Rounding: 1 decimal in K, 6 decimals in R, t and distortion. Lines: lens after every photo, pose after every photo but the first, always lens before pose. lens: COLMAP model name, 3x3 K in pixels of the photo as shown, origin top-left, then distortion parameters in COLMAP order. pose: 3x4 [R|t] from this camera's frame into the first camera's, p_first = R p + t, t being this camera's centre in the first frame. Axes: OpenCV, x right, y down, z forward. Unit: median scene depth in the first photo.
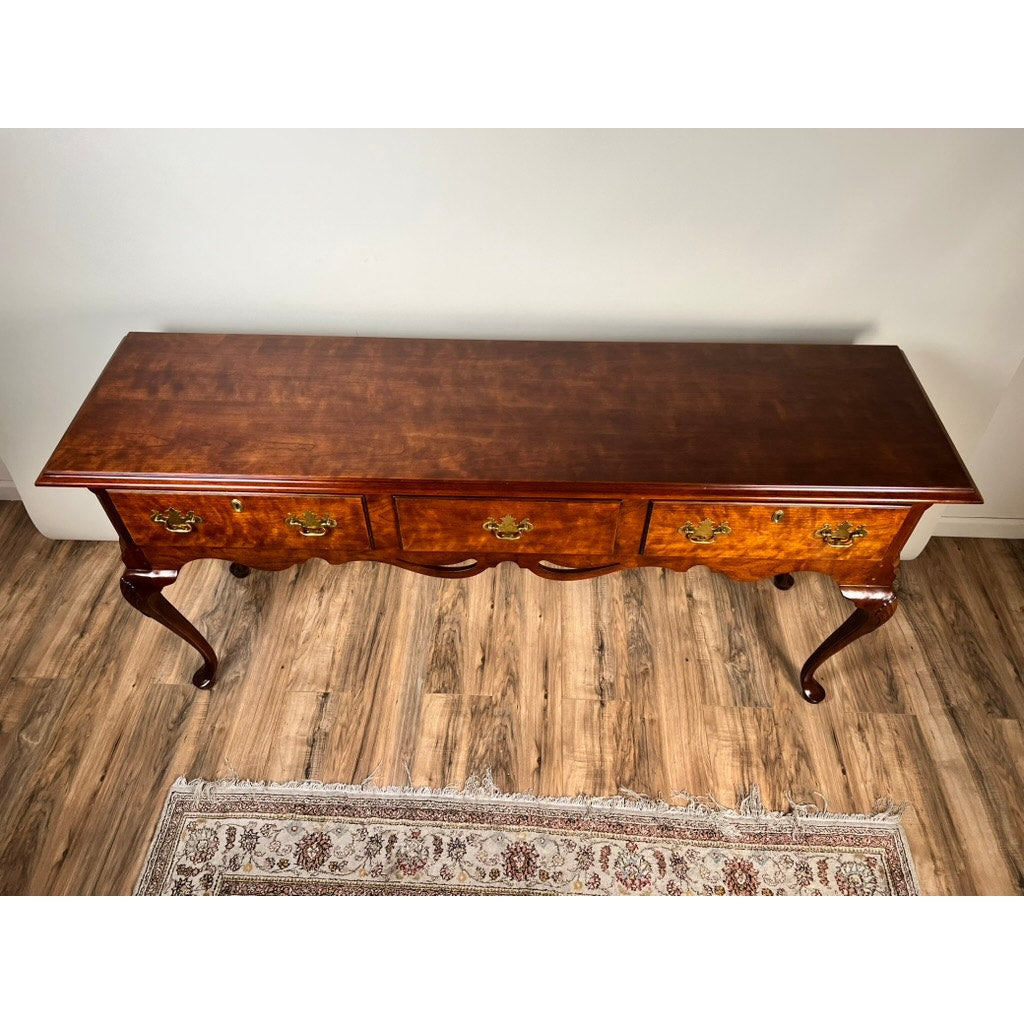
lens RADIAL K [[777.5, 0, 511.3], [0, 777.5, 511.9], [0, 0, 1]] dist [0.044195, -0.057951]
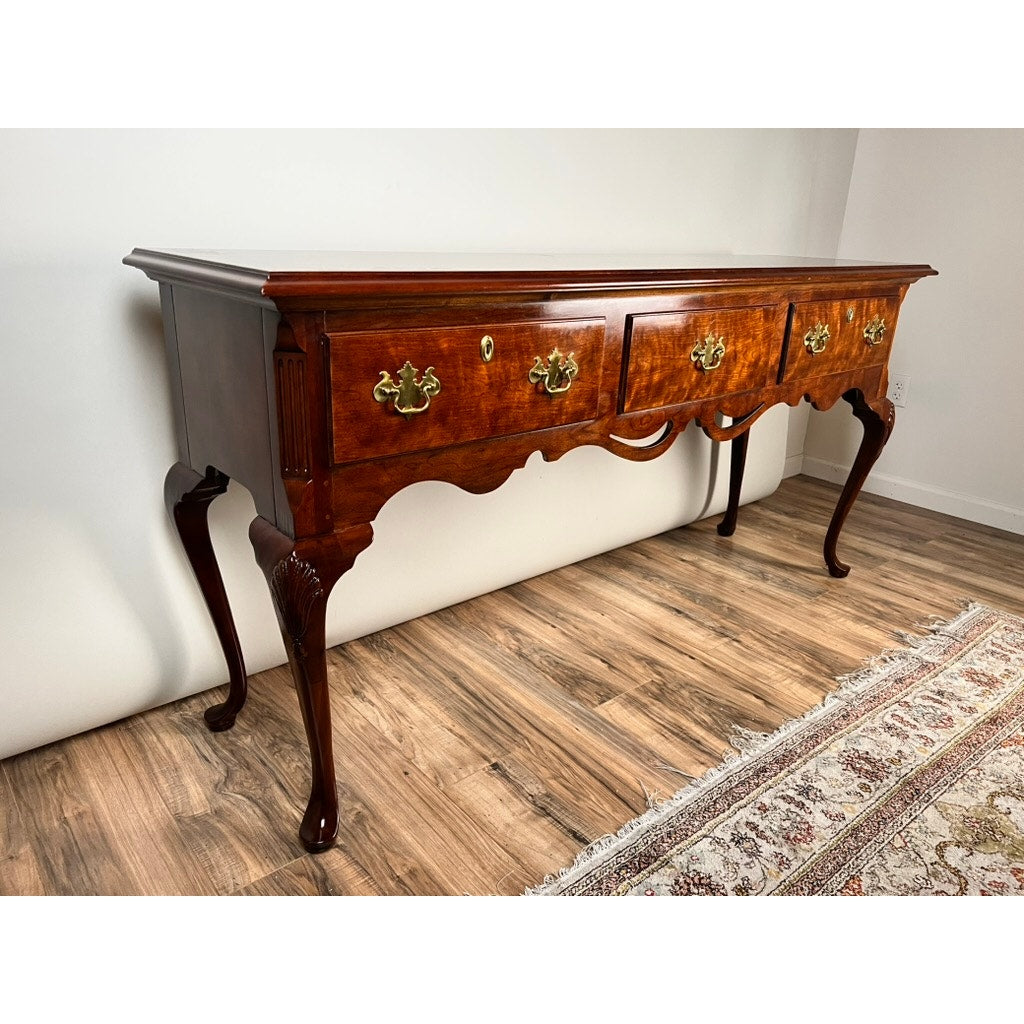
lens RADIAL K [[777.5, 0, 507.7], [0, 777.5, 507.8], [0, 0, 1]] dist [0.044195, -0.057951]
pose [[0.738758, -0.211107, 0.640055, -0.638020], [0.471434, 0.840544, -0.266900, 0.243398], [-0.481650, 0.498918, 0.720482, 0.426981]]
